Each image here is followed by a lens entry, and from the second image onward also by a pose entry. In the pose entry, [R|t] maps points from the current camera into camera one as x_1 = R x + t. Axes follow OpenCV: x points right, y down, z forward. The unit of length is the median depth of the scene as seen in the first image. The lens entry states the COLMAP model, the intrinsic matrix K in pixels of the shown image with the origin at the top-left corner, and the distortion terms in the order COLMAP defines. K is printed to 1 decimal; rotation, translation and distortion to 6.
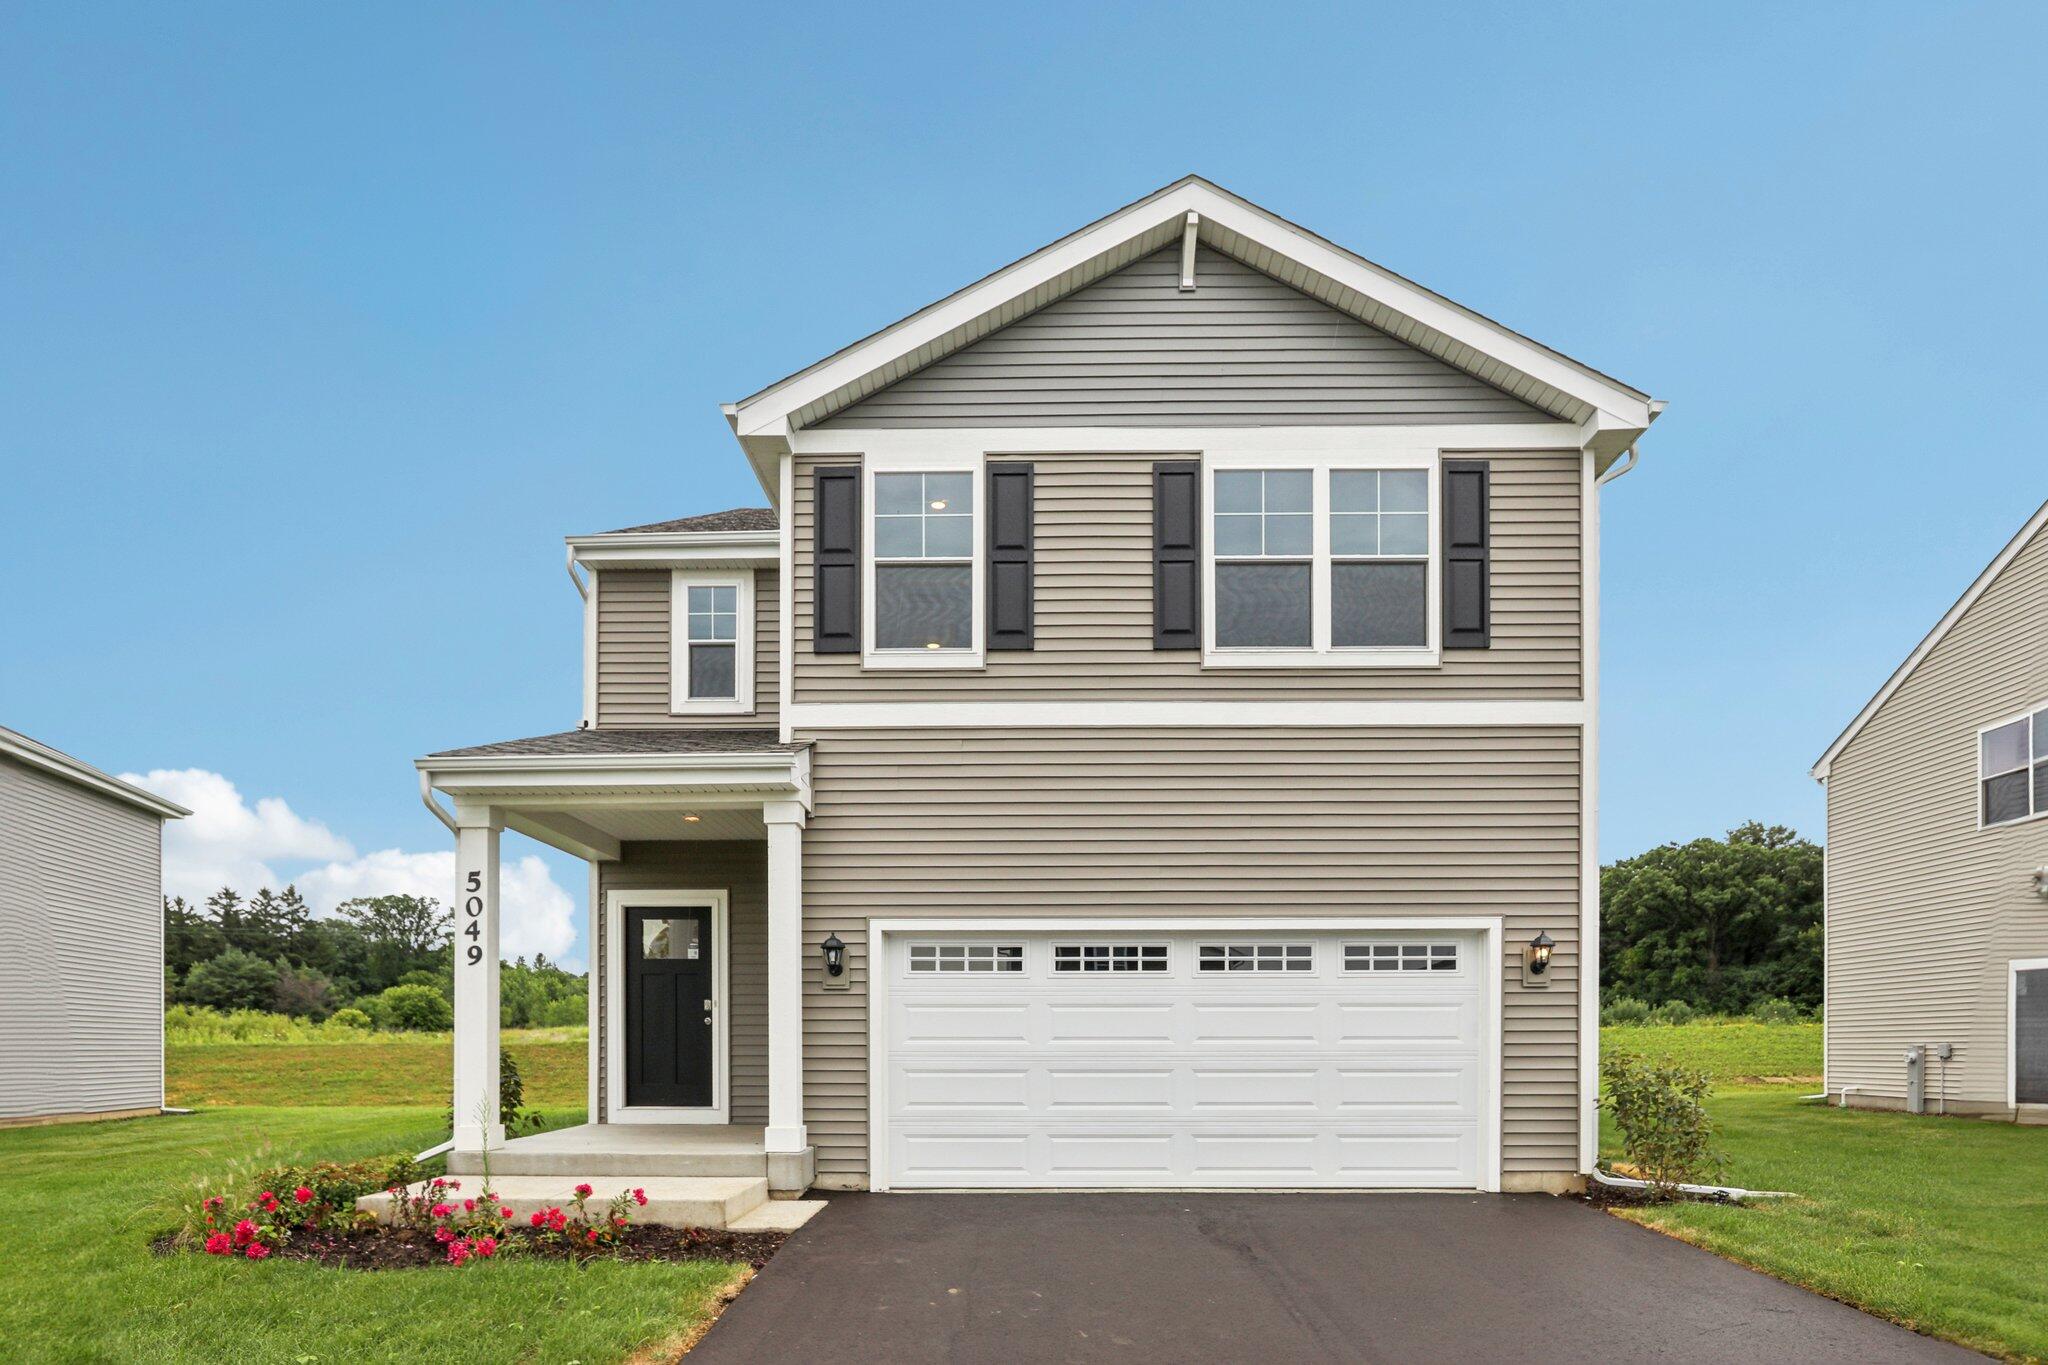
lens RADIAL K [[1332.6, 0, 1024.0], [0, 1332.6, 682.5], [0, 0, 1]] dist [0.065963, 0.001575]
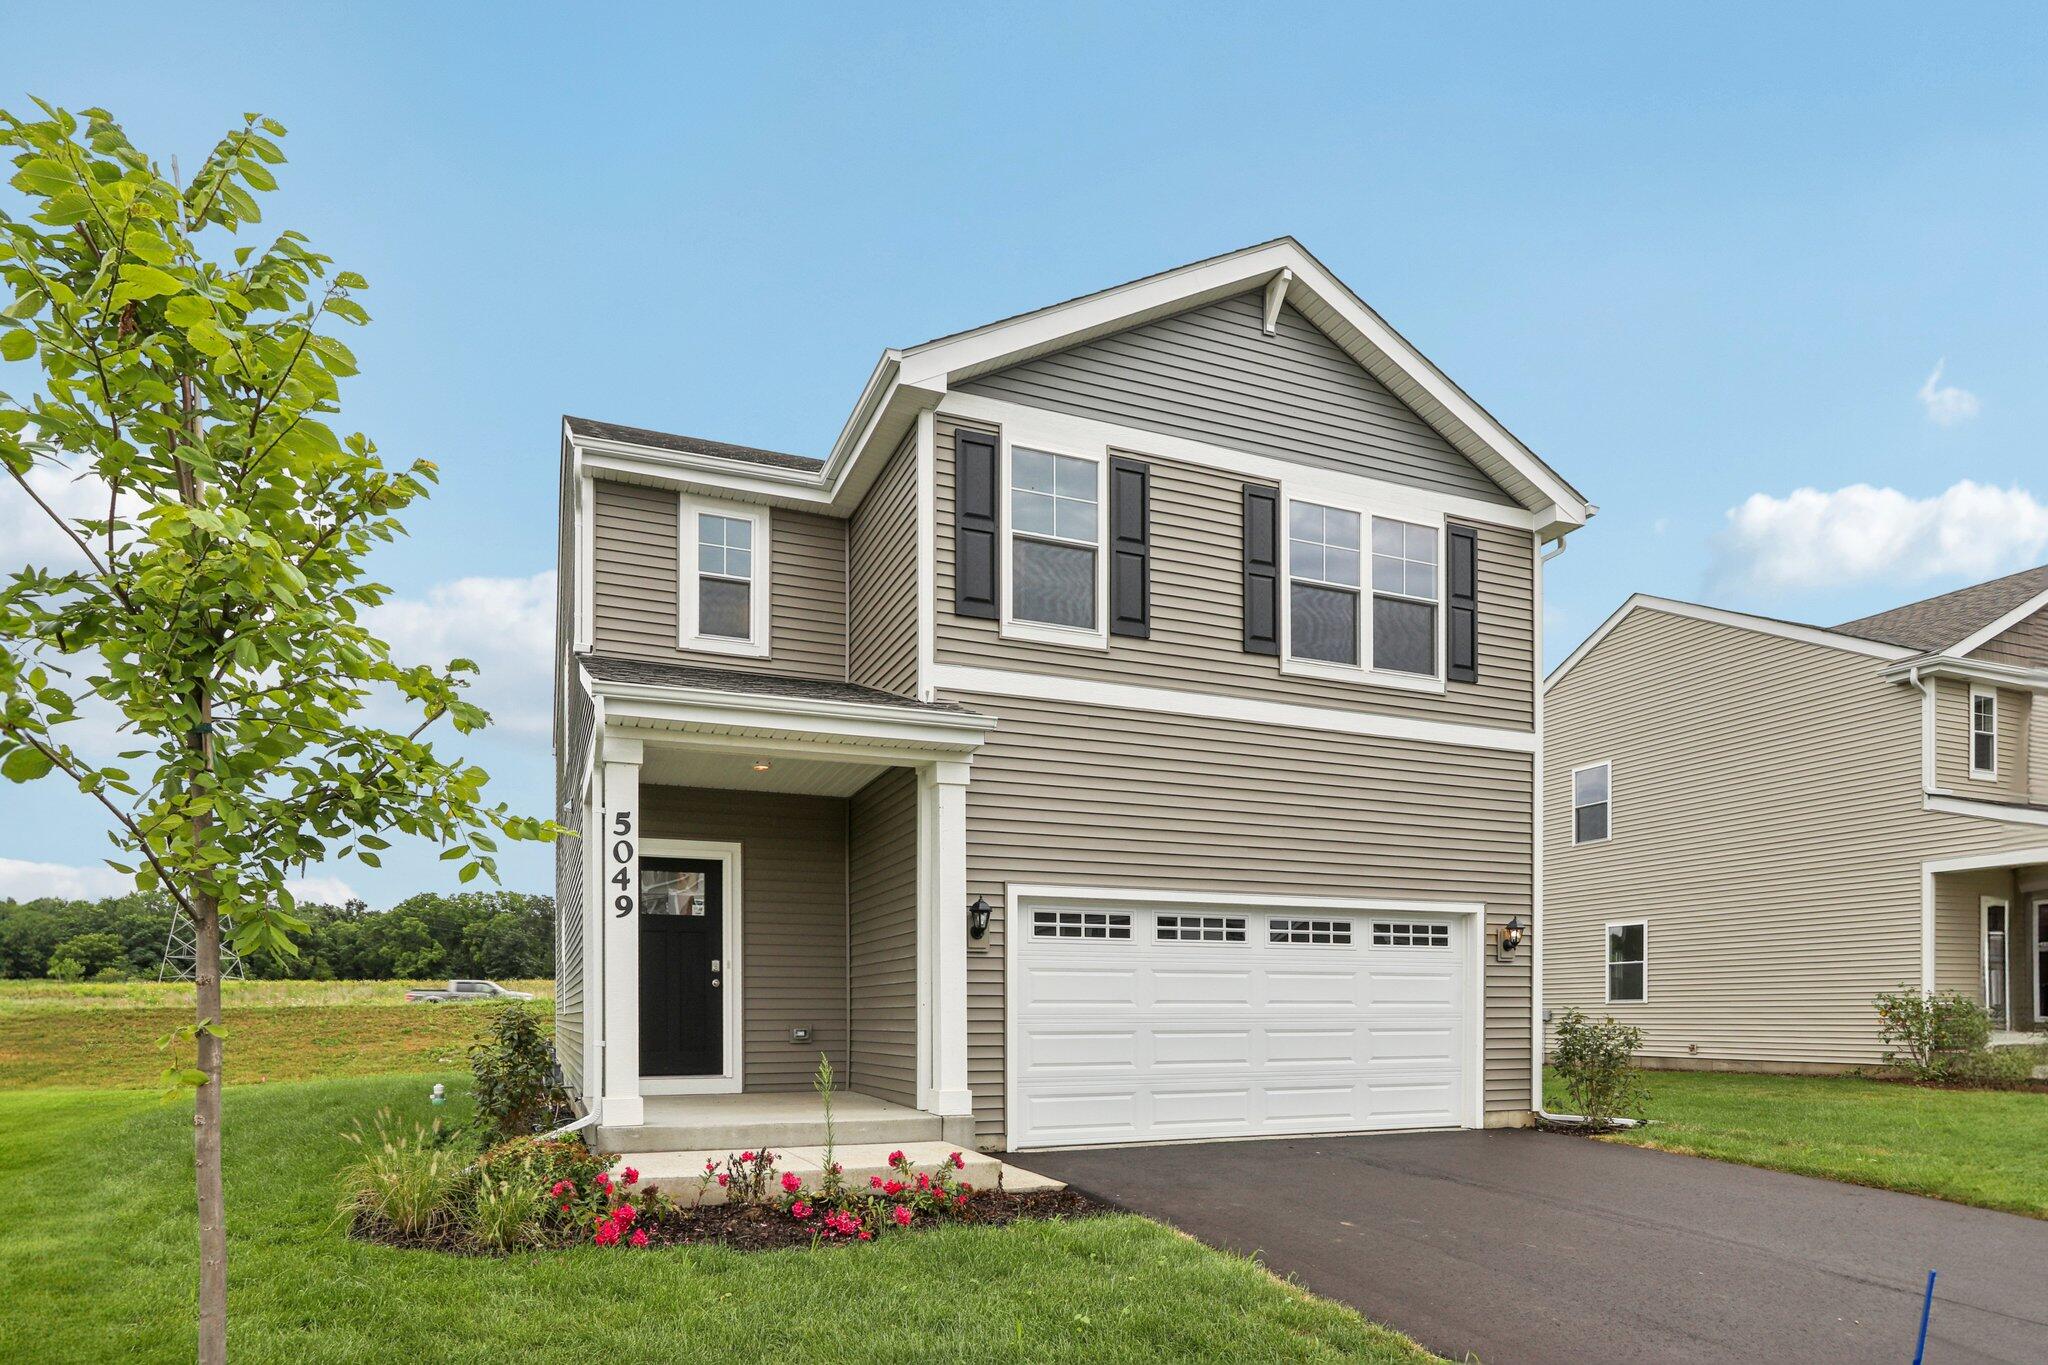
lens RADIAL K [[1321.1, 0, 1024.9], [0, 1321.1, 638.5], [0, 0, 1]] dist [0.081844, -0.000342]
pose [[0.890188, 0.120515, 0.439366, -0.548626], [-0.118544, 0.992432, -0.032038, 0.021207], [-0.439902, -0.023564, 0.897737, 0.087213]]
